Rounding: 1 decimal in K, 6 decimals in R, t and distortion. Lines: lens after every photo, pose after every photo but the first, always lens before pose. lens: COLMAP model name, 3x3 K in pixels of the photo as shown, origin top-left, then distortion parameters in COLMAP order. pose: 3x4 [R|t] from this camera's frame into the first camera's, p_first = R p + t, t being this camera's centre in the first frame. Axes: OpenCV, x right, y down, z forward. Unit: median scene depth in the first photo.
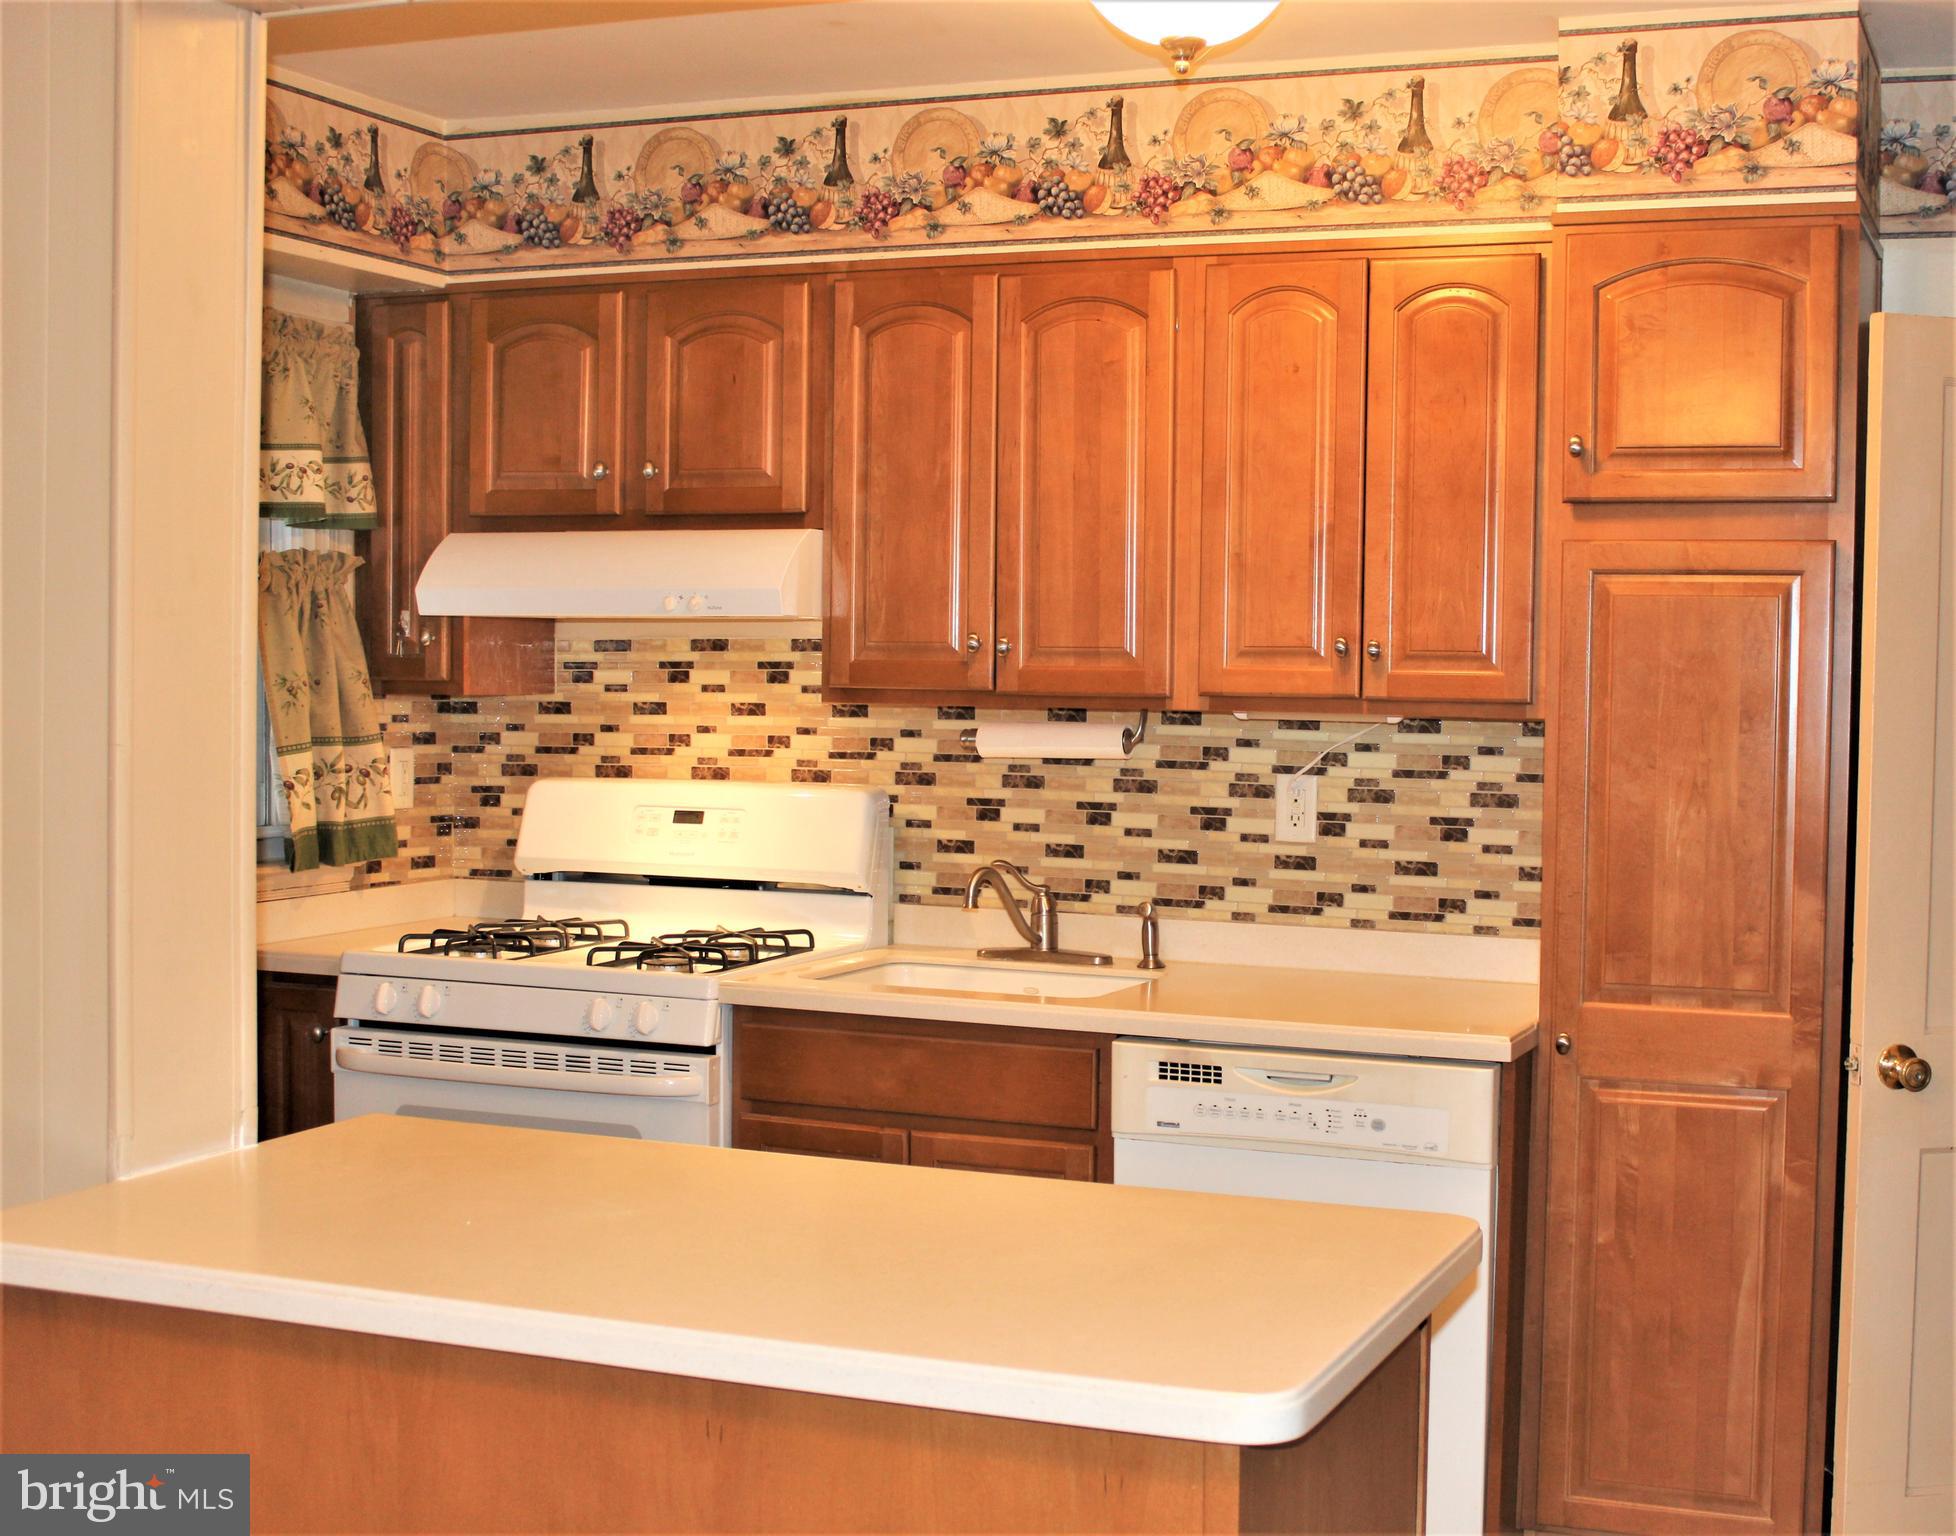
lens RADIAL K [[2508.8, 0, 1028.3], [0, 2508.8, 773.5], [0, 0, 1]] dist [-0.082121, 0.000000]
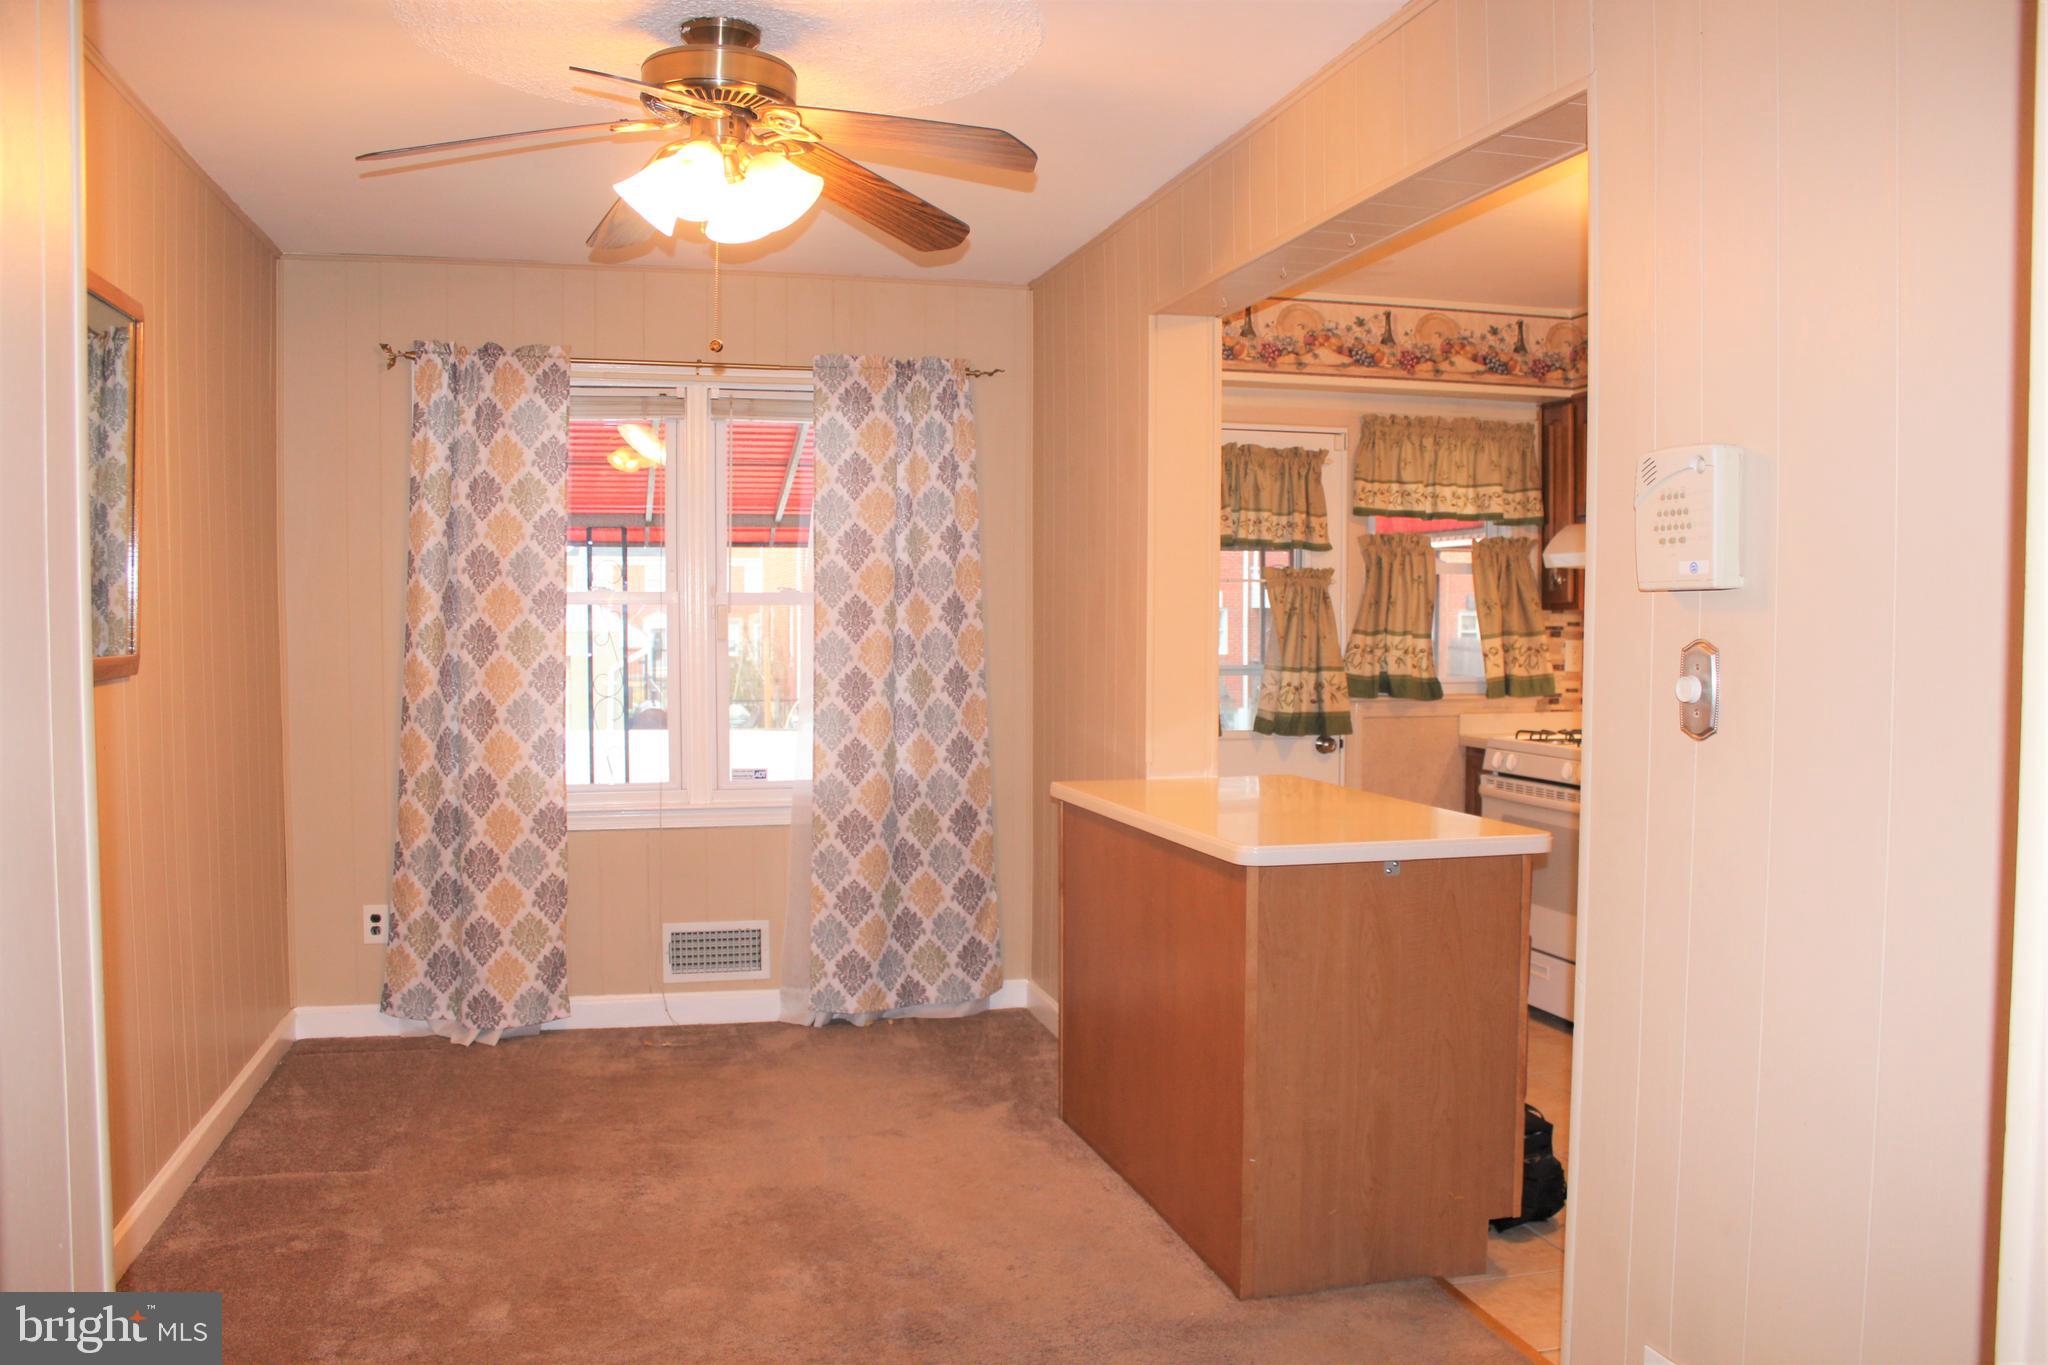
lens RADIAL K [[1626.0, 0, 1017.0], [0, 1626.0, 692.5], [0, 0, 1]] dist [-0.160431, 0.108073]
pose [[0.582236, 0.022990, -0.812695, 0.556632], [-0.032027, 0.999473, 0.005329, 0.042113], [0.812389, 0.022925, 0.582665, -0.056288]]
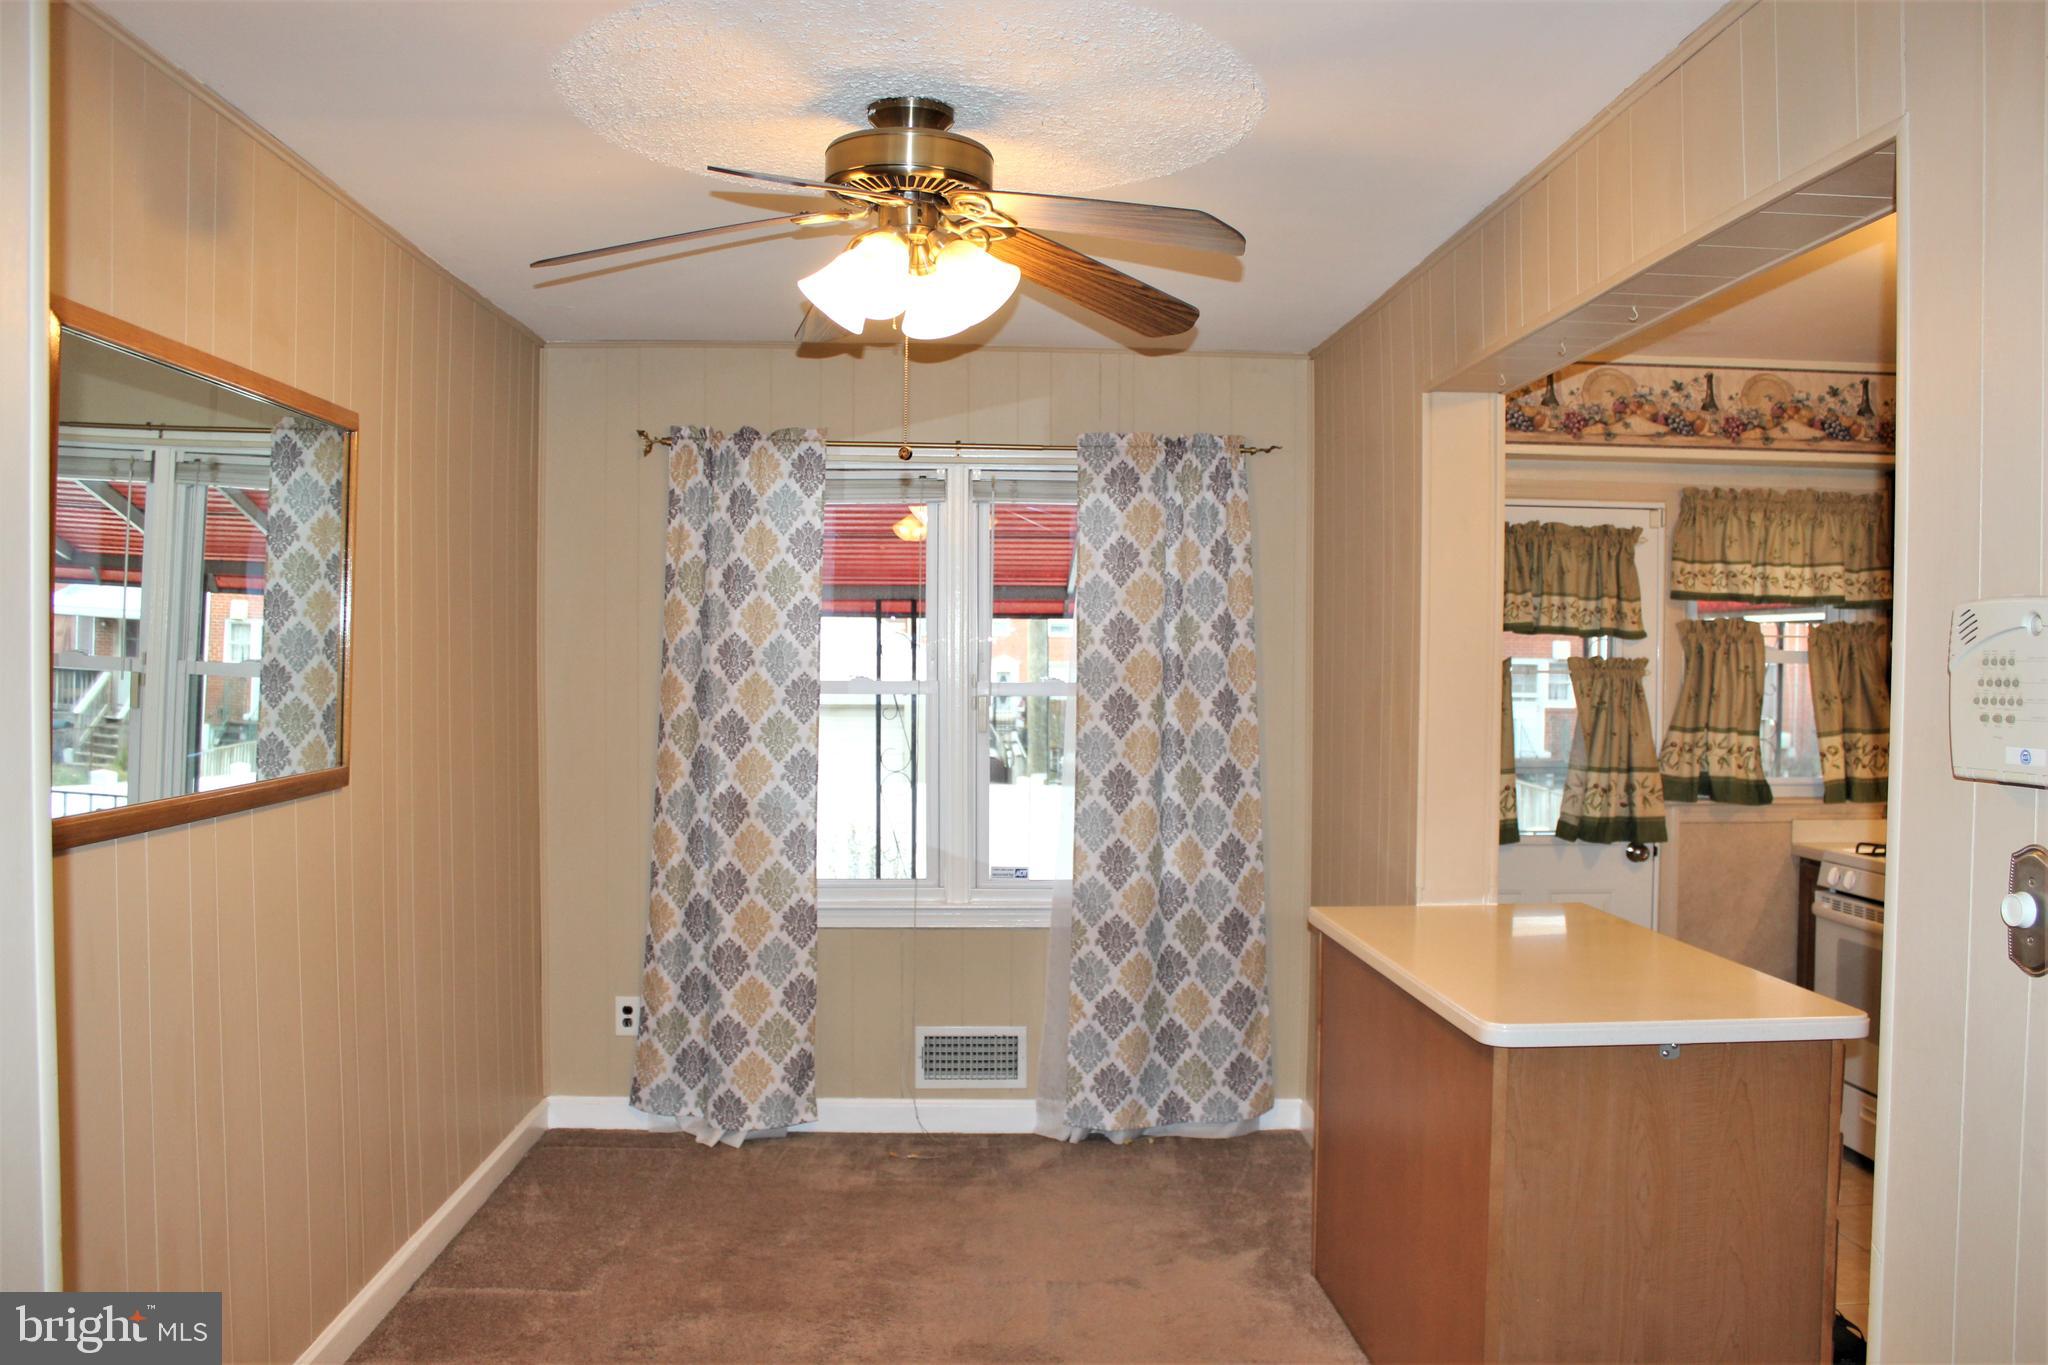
lens RADIAL K [[1626.0, 0, 1045.3], [0, 1626.0, 693.9], [0, 0, 1]] dist [-0.160431, 0.108073]
pose [[0.413375, 0.007042, -0.910534, 0.520428], [-0.044453, 0.998934, -0.012456, 0.000248], [0.909475, 0.045625, 0.413247, 0.029919]]
